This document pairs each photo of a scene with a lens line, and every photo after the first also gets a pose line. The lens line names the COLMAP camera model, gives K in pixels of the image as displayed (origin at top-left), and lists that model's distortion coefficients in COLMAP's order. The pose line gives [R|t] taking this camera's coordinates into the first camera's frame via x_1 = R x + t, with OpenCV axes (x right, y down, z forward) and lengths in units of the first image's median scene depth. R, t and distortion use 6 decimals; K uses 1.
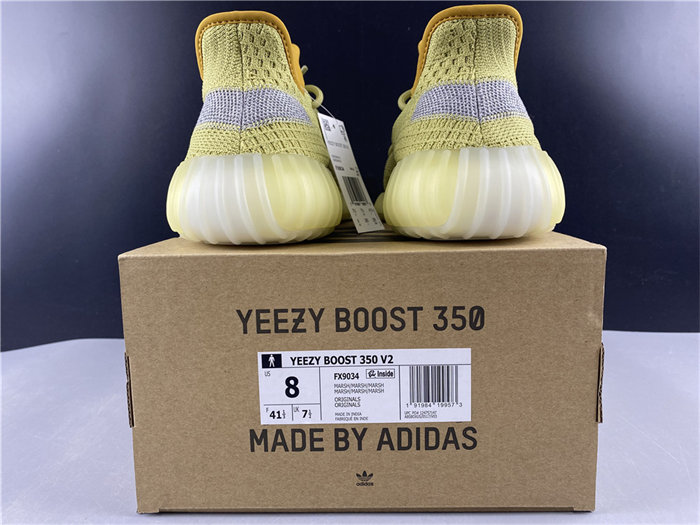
lens RADIAL K [[543.1, 0, 350.0], [0, 543.1, 262.5], [0, 0, 1]] dist [-0.012976, -0.010814]
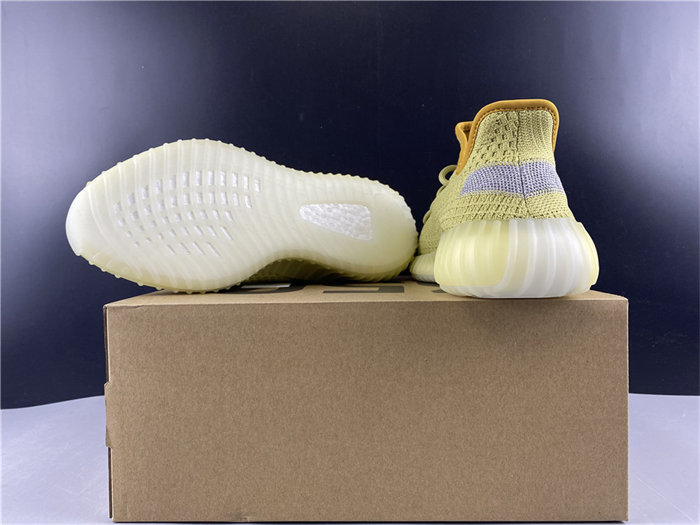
lens RADIAL K [[531.5, 0, 350.0], [0, 531.5, 262.5], [0, 0, 1]] dist [-0.006185, -0.008390]
pose [[0.999888, 0.007734, -0.012786, -0.114674], [-0.009150, 0.993356, -0.114721, 0.013245], [0.011814, 0.114825, 0.993315, -0.113992]]
